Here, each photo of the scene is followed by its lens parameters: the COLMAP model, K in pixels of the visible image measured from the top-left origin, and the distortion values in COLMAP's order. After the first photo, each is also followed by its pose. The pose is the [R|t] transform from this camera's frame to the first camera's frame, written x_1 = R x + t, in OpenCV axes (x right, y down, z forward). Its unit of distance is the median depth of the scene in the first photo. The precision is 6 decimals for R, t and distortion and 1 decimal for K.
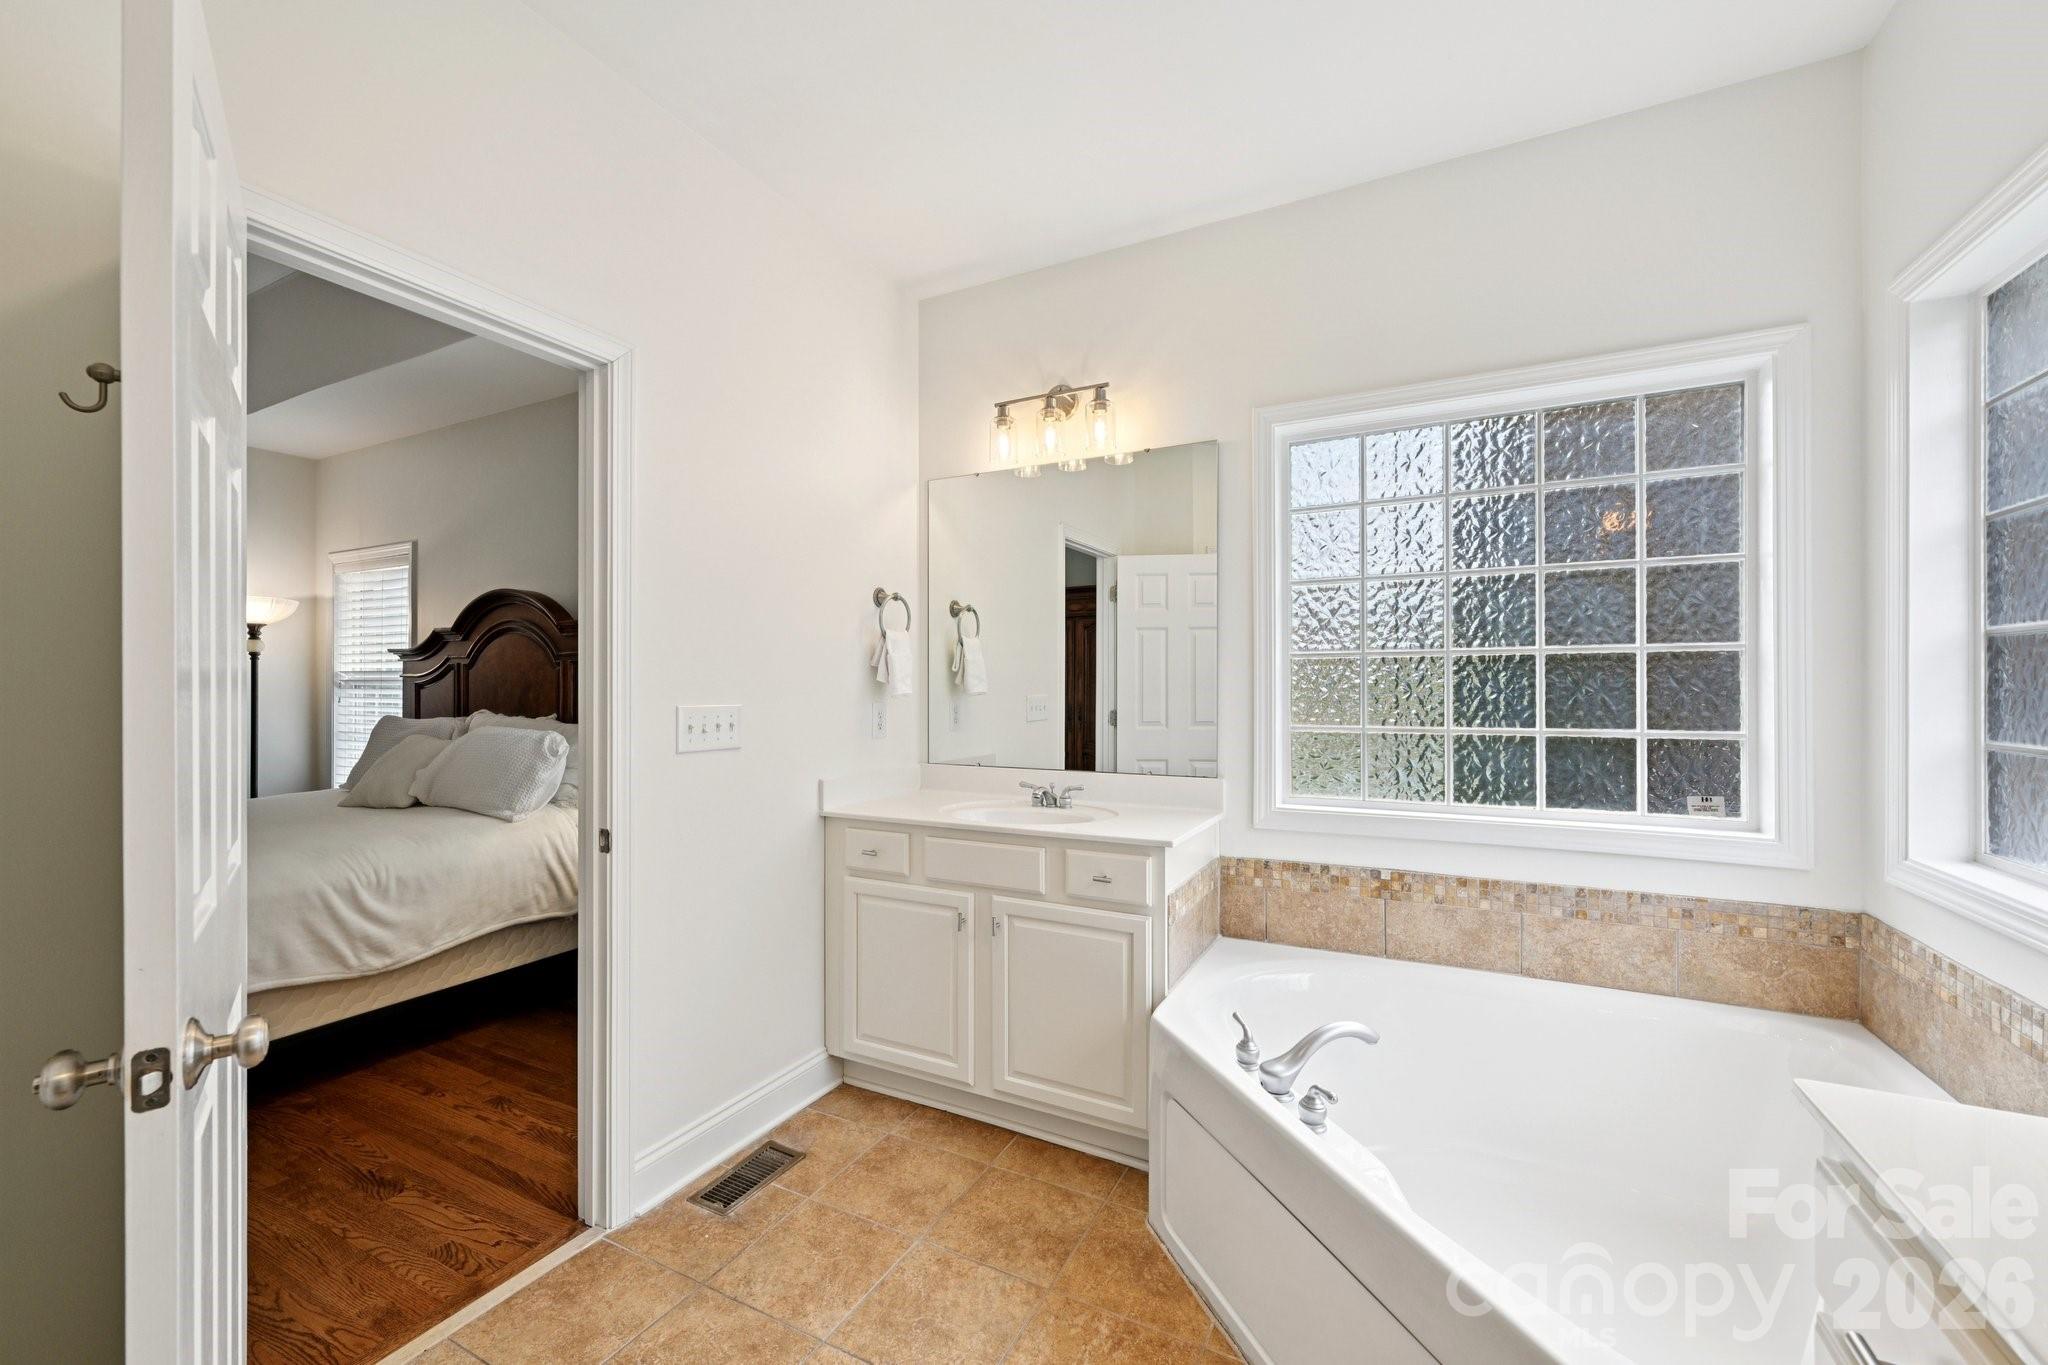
lens RADIAL K [[811.6, 0, 1028.7], [0, 811.6, 685.0], [0, 0, 1]] dist [-0.000483, -0.000593]
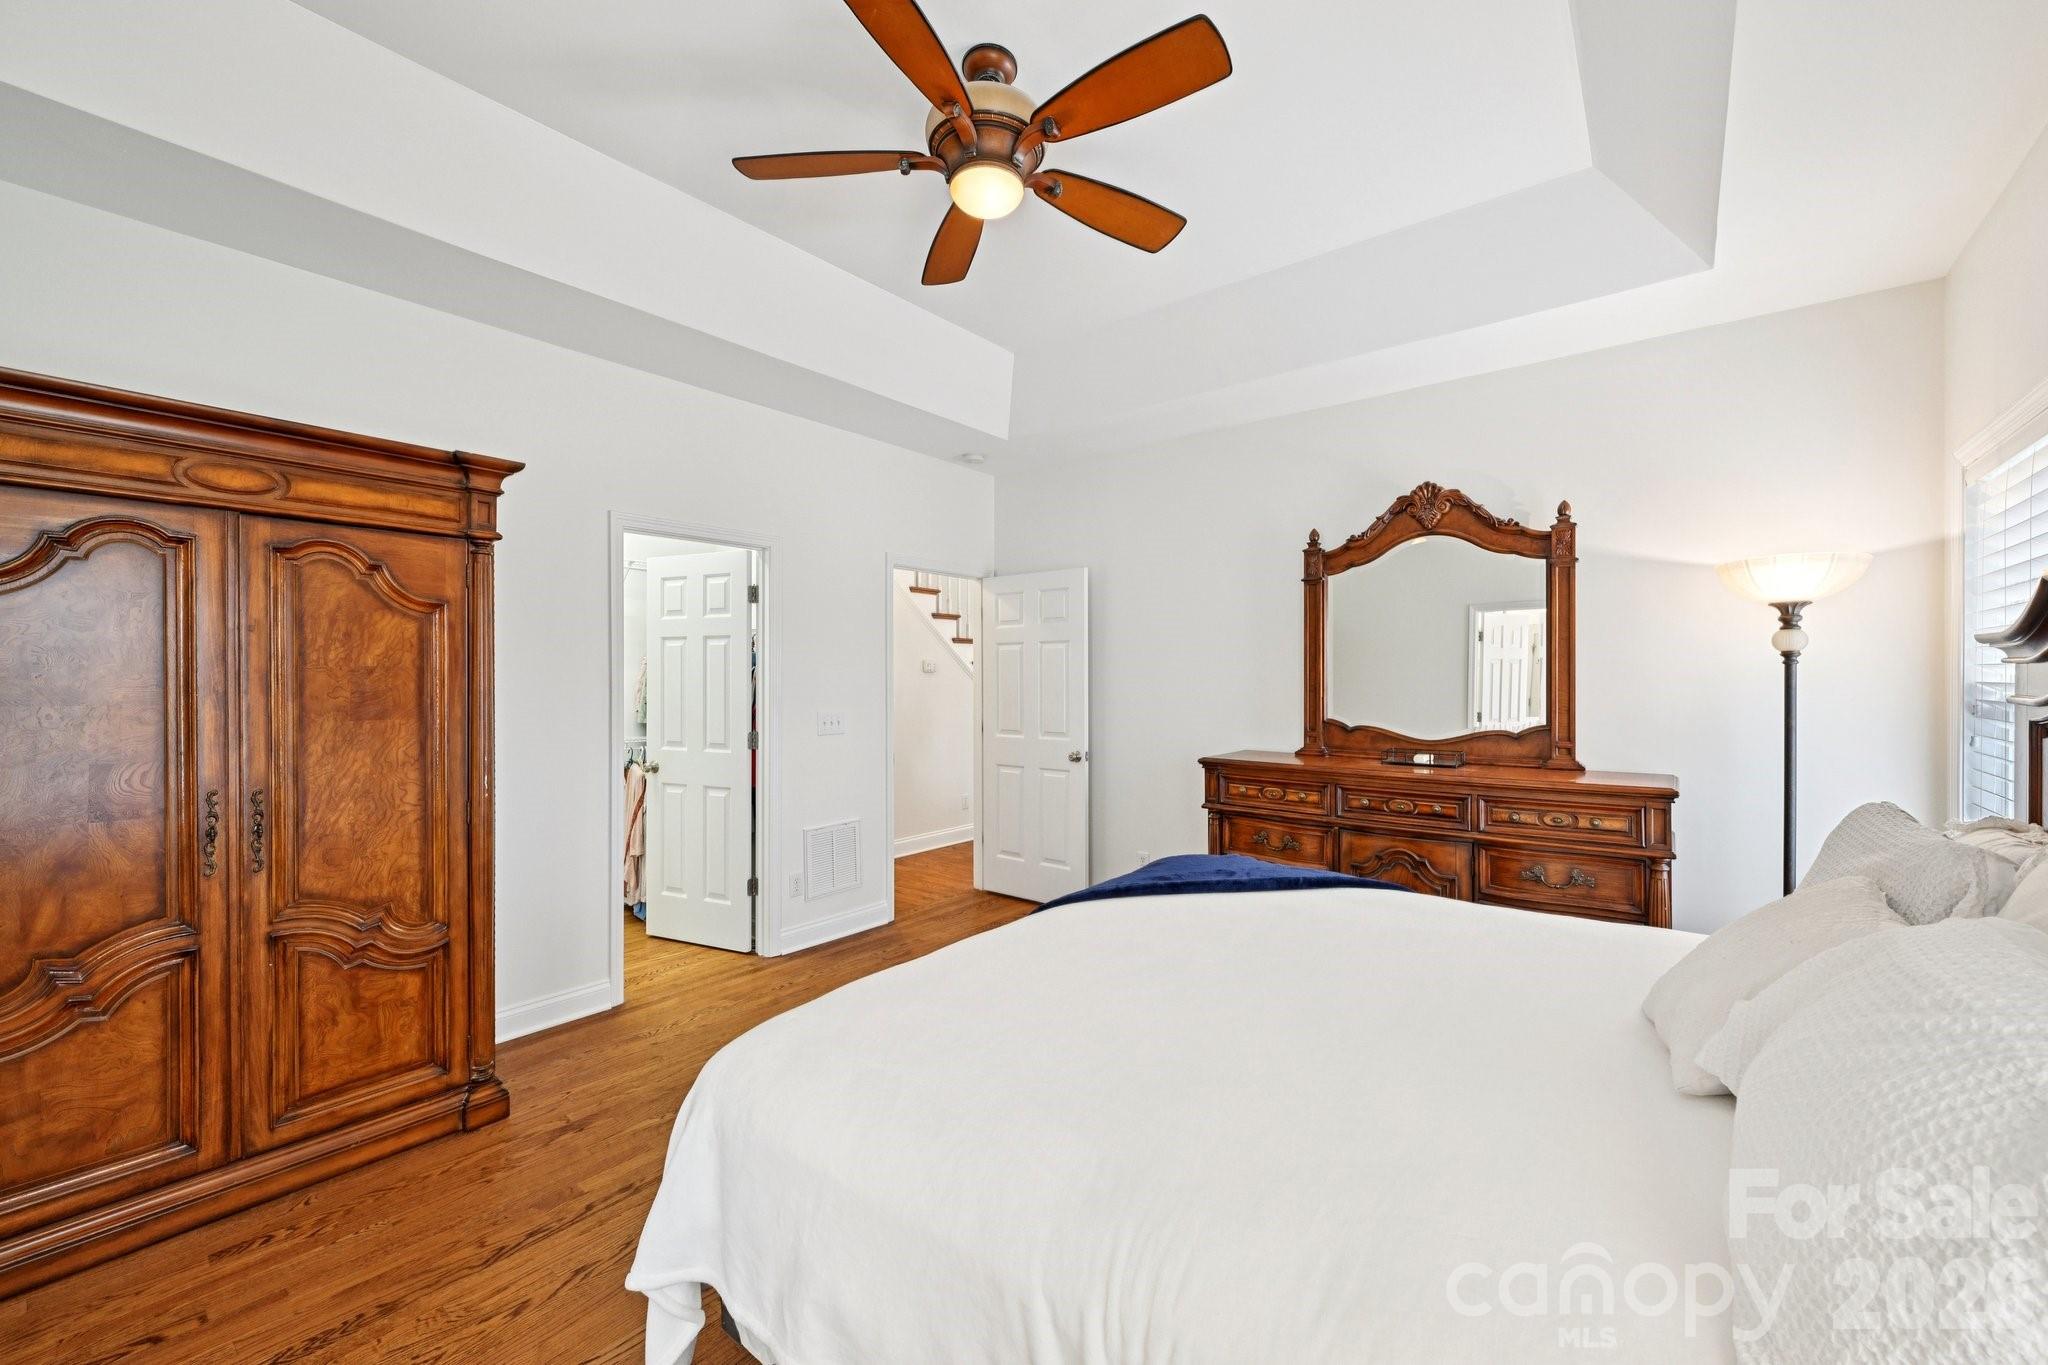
lens RADIAL K [[807.5, 0, 1026.0], [0, 807.5, 688.5], [0, 0, 1]] dist [0.000547, -0.000410]
pose [[-0.209985, 0.013932, -0.977605, -0.275152], [0.001420, 0.999902, 0.013944, -0.022639], [0.977703, 0.001540, -0.209985, 0.594977]]
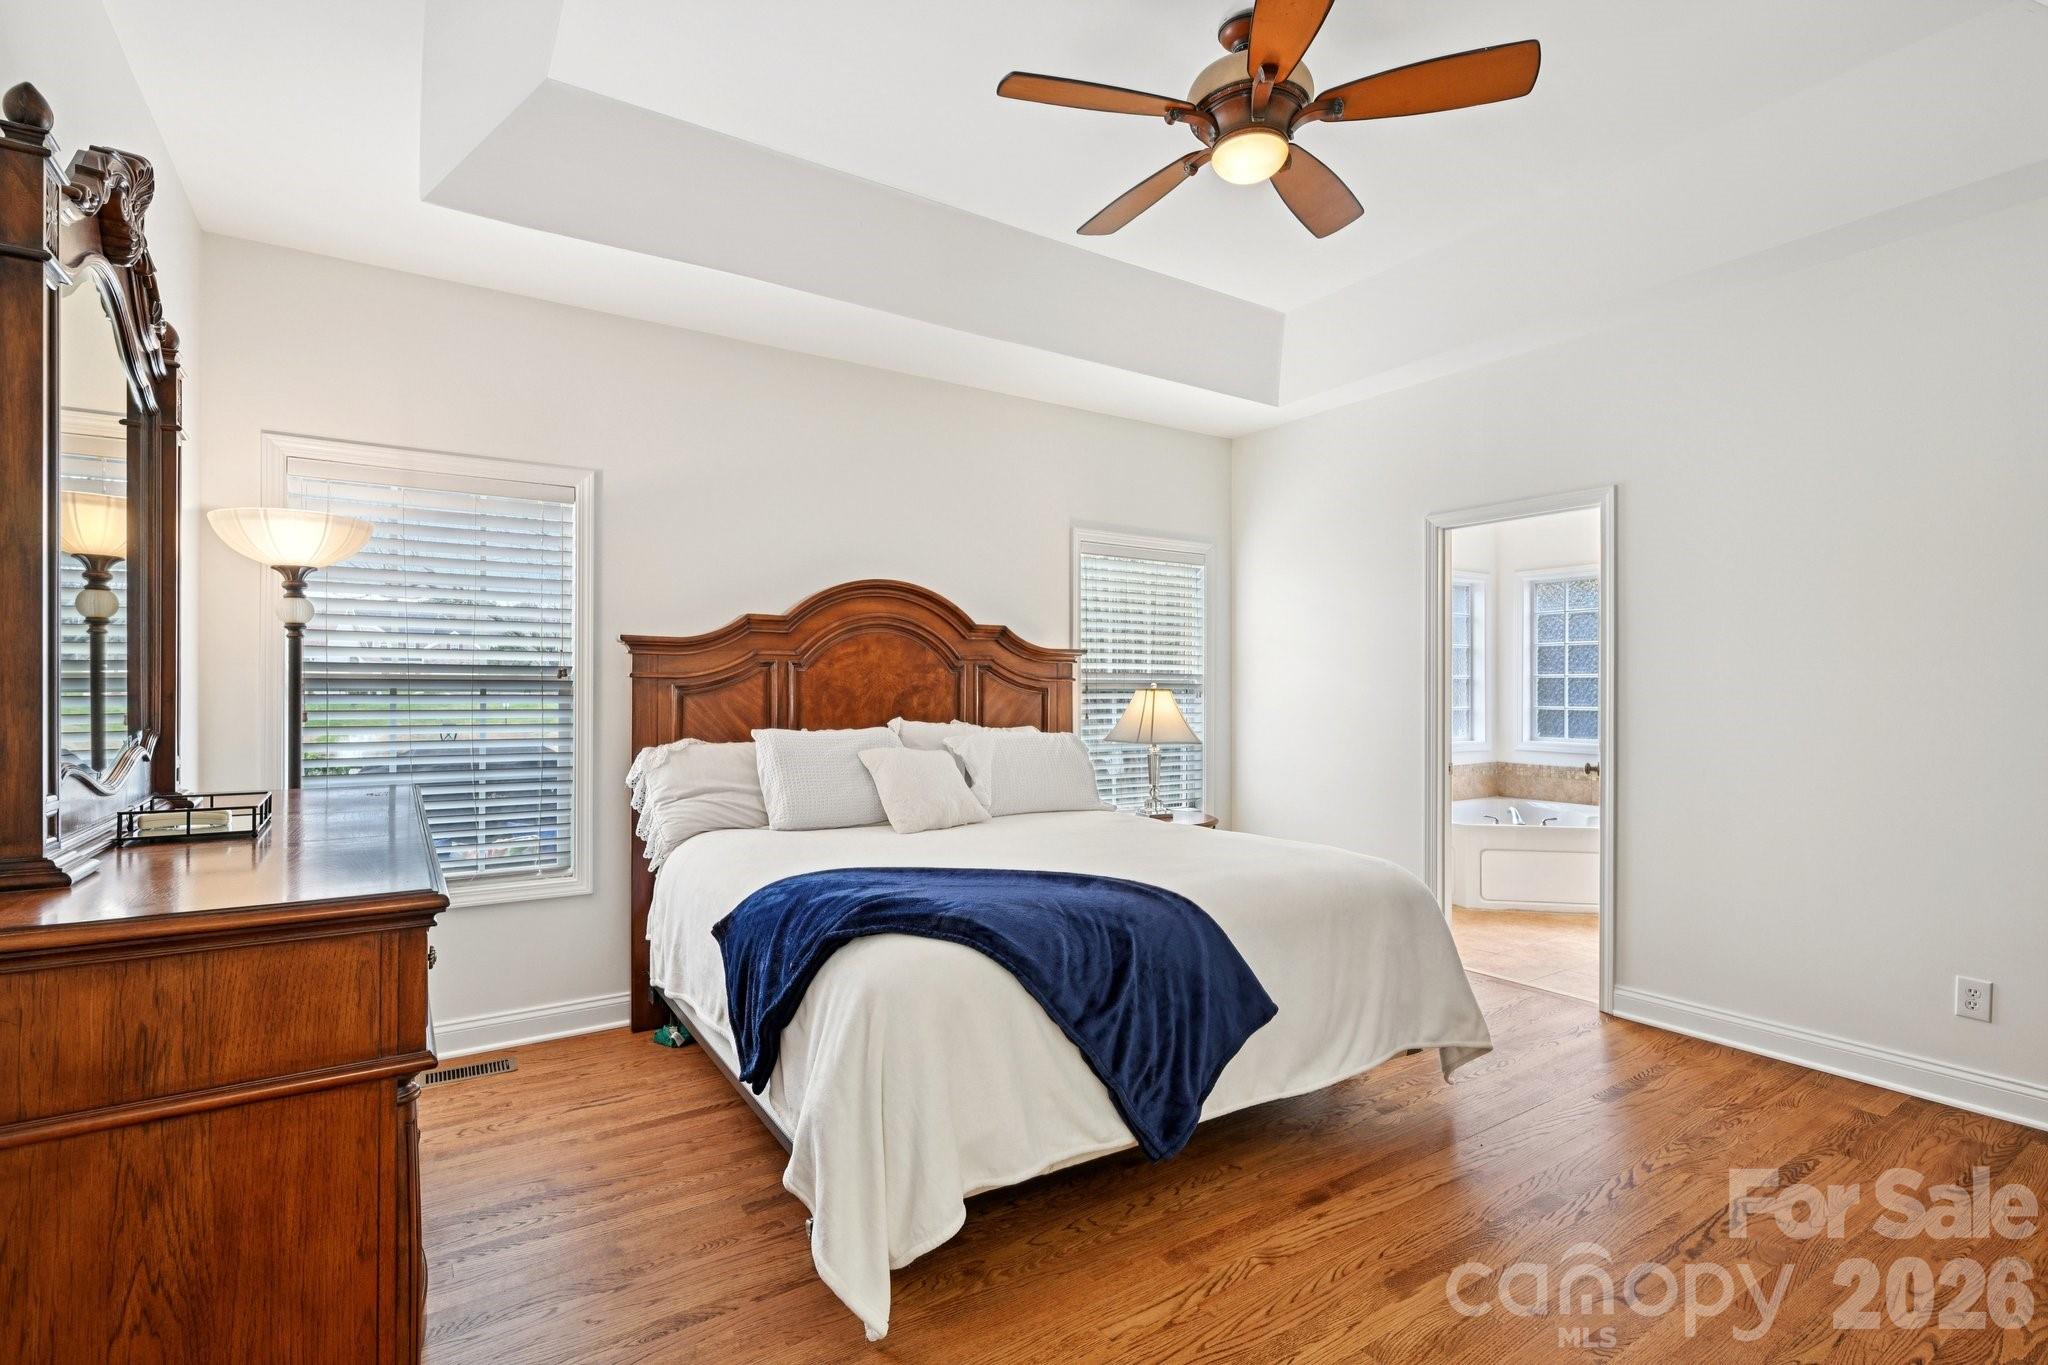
lens RADIAL K [[967.5, 0, 1024.5], [0, 967.5, 686.8], [0, 0, 1]] dist [-0.000286, 0.000312]
pose [[0.484754, 0.004845, 0.874637, -1.283615], [0.000676, 0.999982, -0.005913, 0.003345], [-0.874650, 0.003457, 0.484743, 0.317569]]
